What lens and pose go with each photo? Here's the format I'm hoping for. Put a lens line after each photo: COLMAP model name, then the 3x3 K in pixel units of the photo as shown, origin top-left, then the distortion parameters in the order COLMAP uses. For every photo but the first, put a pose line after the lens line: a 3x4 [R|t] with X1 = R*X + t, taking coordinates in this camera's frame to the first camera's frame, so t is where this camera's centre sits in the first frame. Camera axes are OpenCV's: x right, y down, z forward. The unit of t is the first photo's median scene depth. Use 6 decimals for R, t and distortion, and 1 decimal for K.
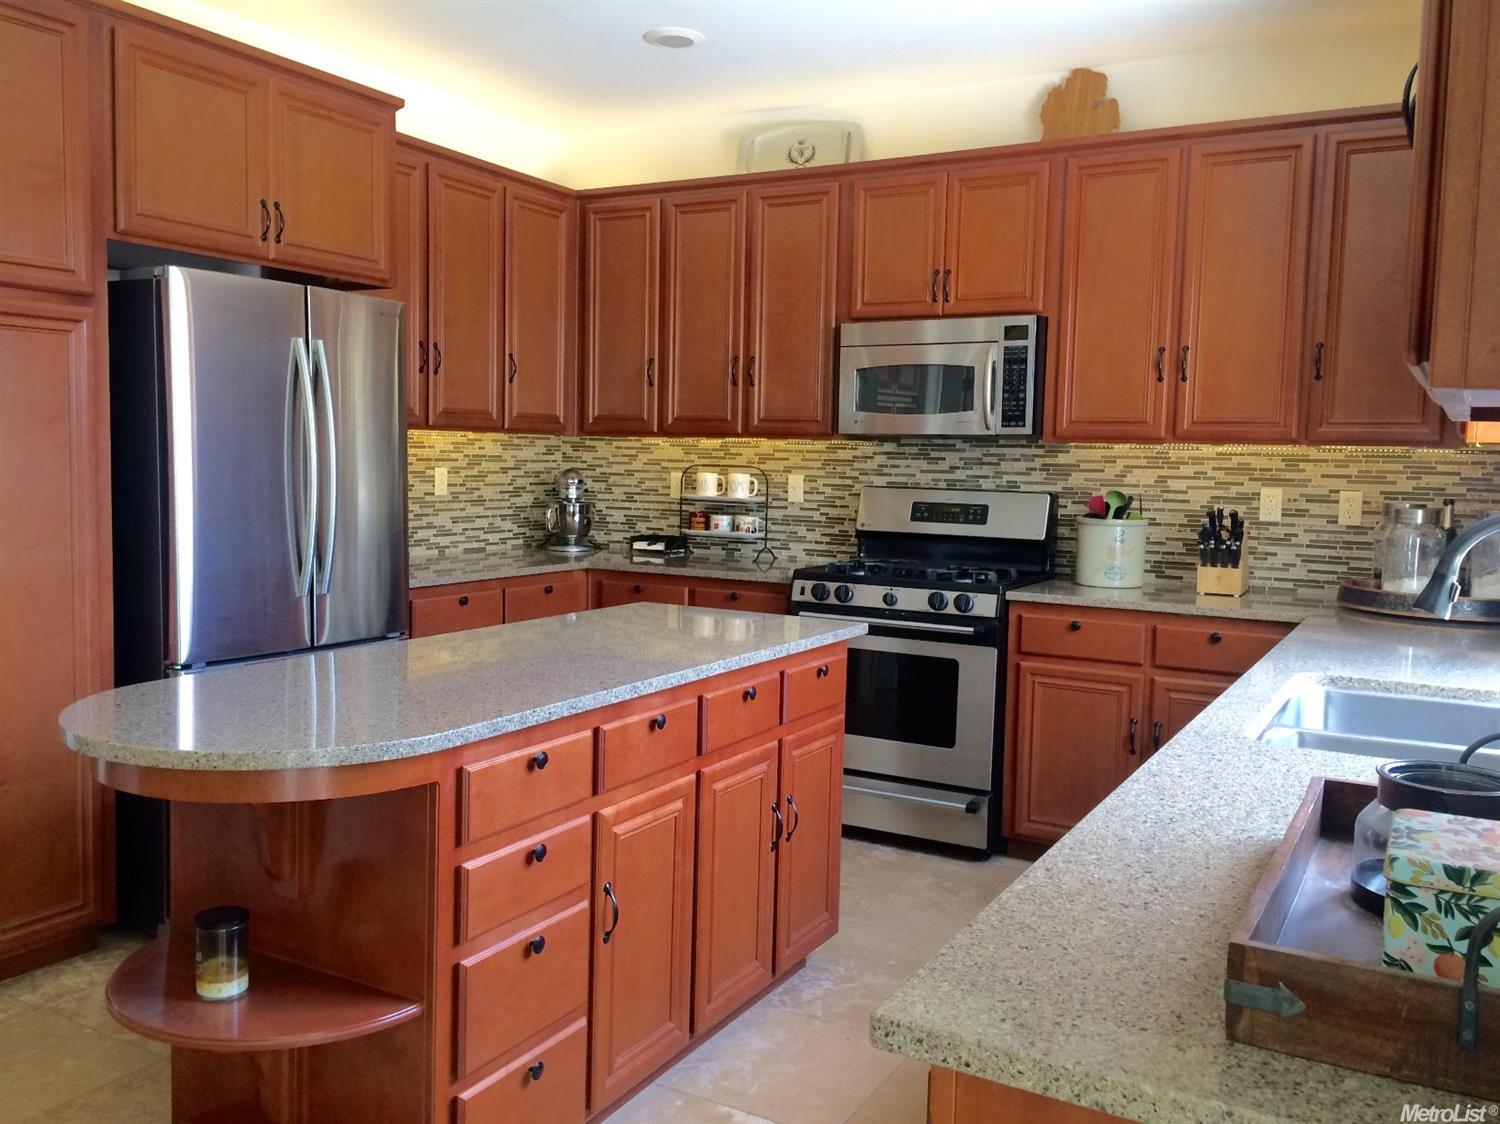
lens RADIAL K [[1249.4, 0, 750.0], [0, 1249.4, 562.0], [0, 0, 1]] dist [0.003937, 0.000817]
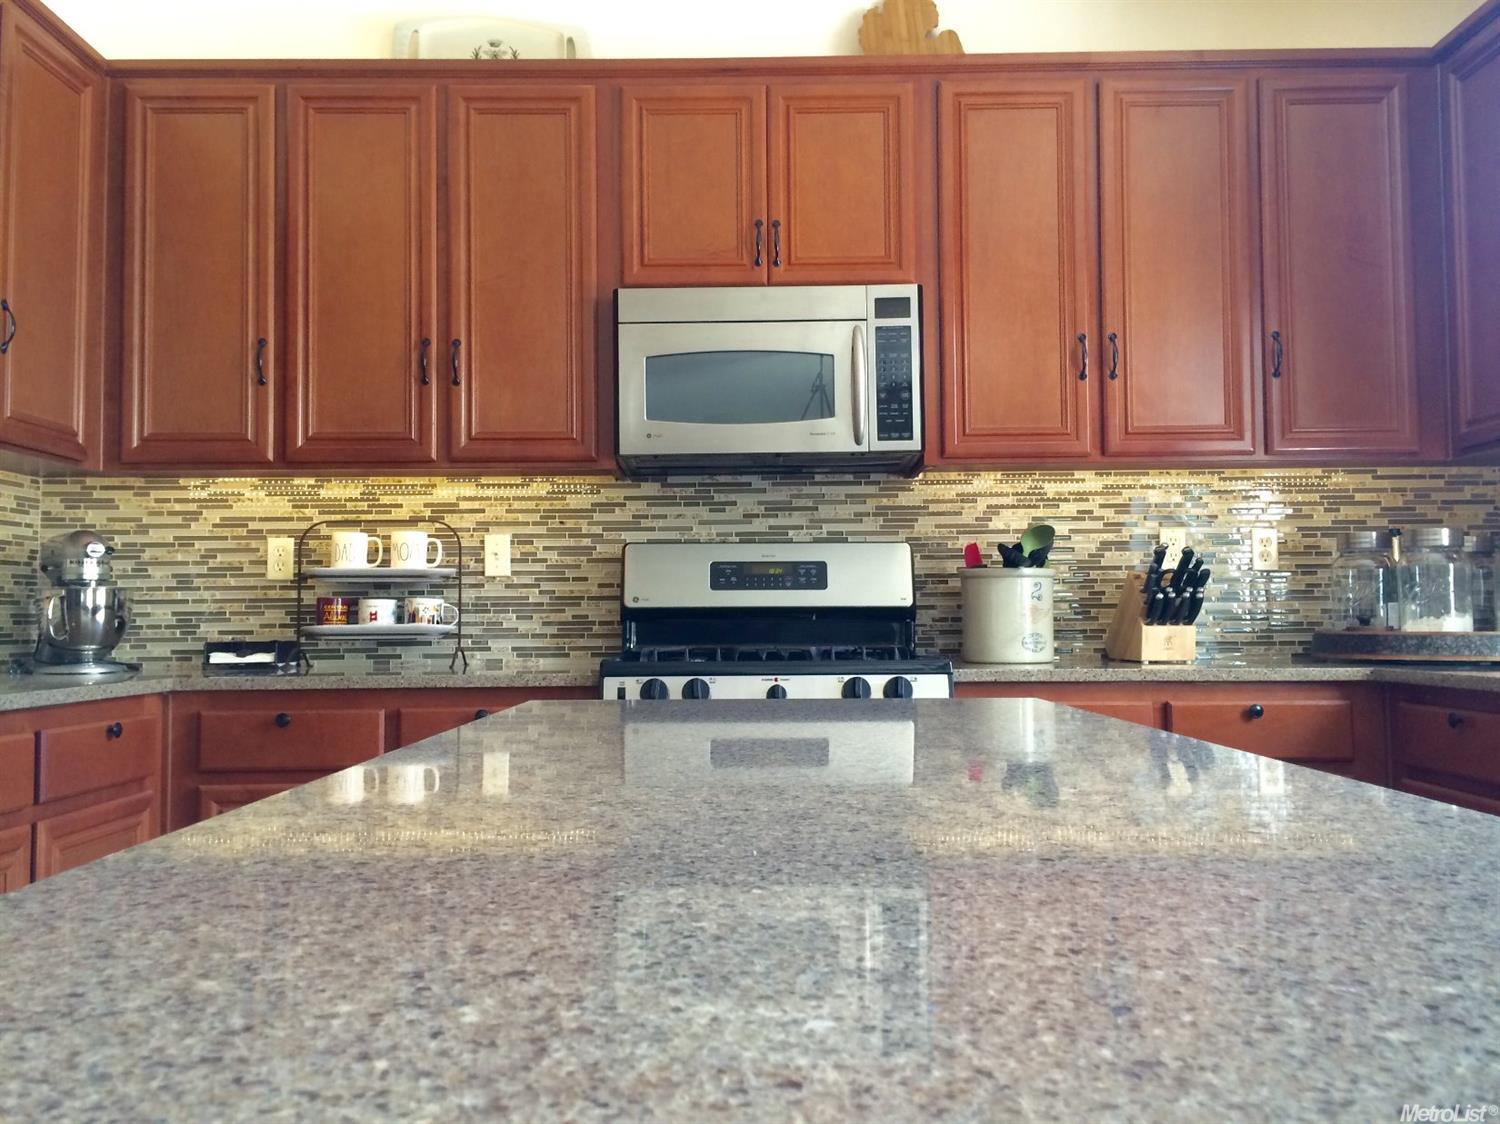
lens RADIAL K [[1270.4, 0, 750.0], [0, 1270.4, 562.0], [0, 0, 1]] dist [0.028259, -0.003752]
pose [[0.869153, -0.004592, 0.494521, -0.184503], [0.069195, 0.991250, -0.112410, 0.029539], [-0.489678, 0.131920, 0.861866, 0.380272]]
